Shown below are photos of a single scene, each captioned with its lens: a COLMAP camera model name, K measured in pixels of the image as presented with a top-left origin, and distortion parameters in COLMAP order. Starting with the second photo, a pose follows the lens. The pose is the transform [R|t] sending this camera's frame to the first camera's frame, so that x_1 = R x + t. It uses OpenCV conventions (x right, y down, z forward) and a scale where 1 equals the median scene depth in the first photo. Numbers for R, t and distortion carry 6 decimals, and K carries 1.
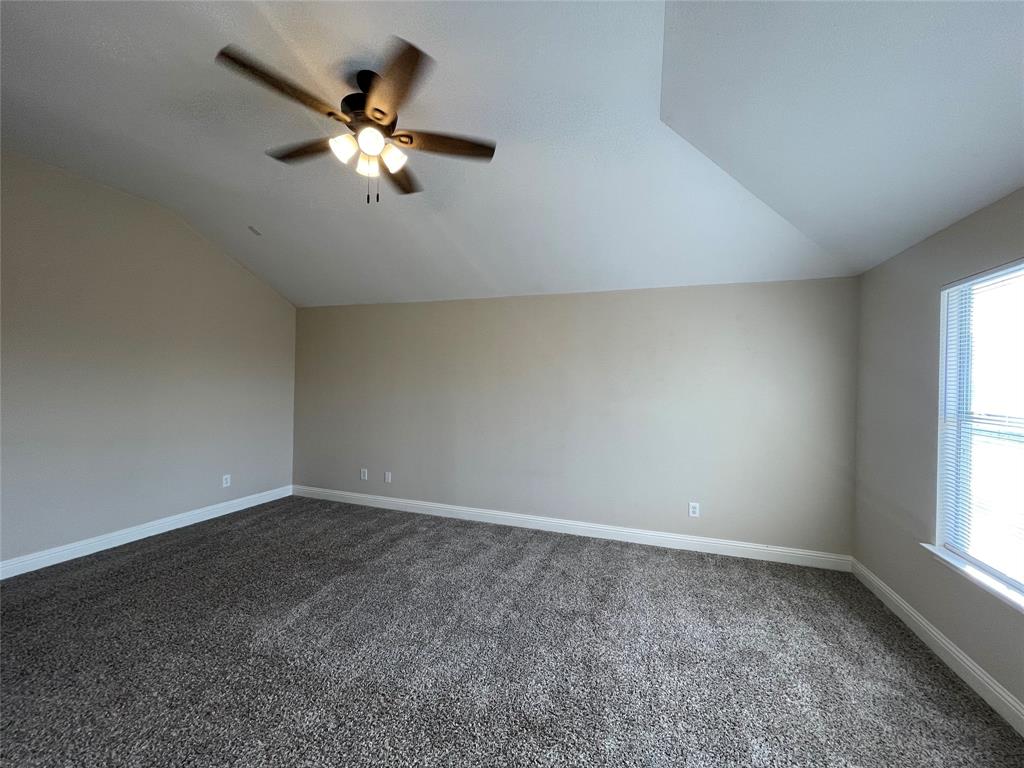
lens RADIAL K [[413.2, 0, 510.8], [0, 413.2, 385.2], [0, 0, 1]] dist [-0.001421, 0.000267]
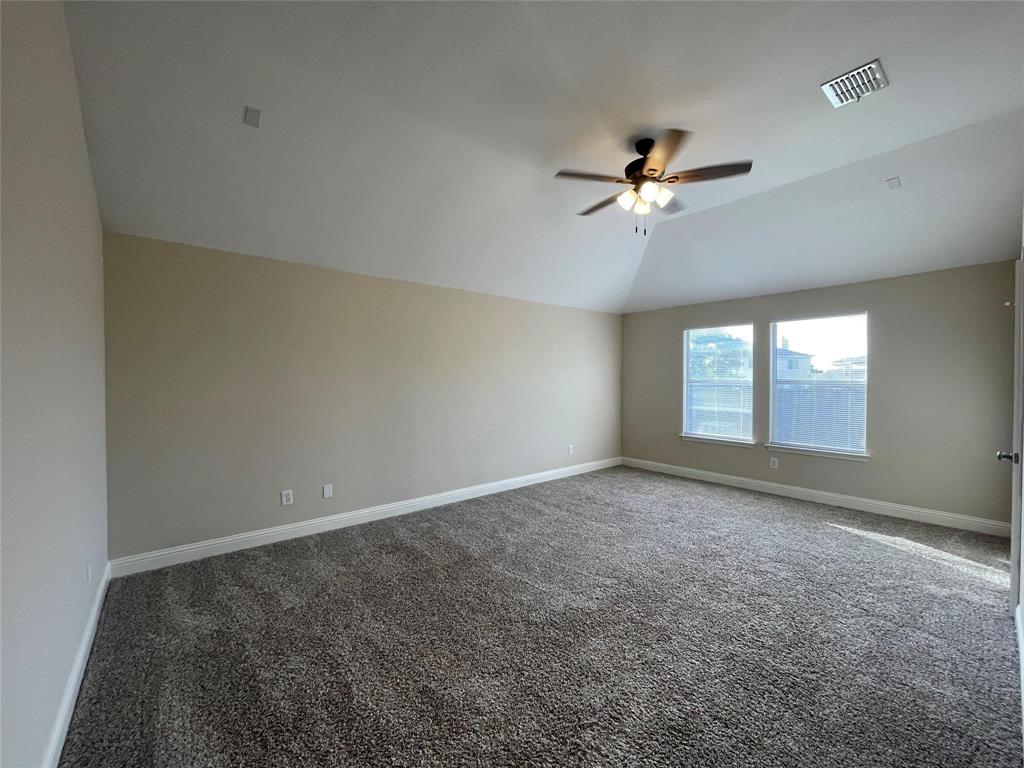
lens RADIAL K [[417.4, 0, 508.6], [0, 417.4, 394.9], [0, 0, 1]] dist [0.000927, 0.000383]
pose [[0.518654, -0.060312, 0.852854, -0.970471], [0.008753, 0.997831, 0.065241, -0.012343], [-0.854939, -0.026372, 0.518057, 0.363855]]
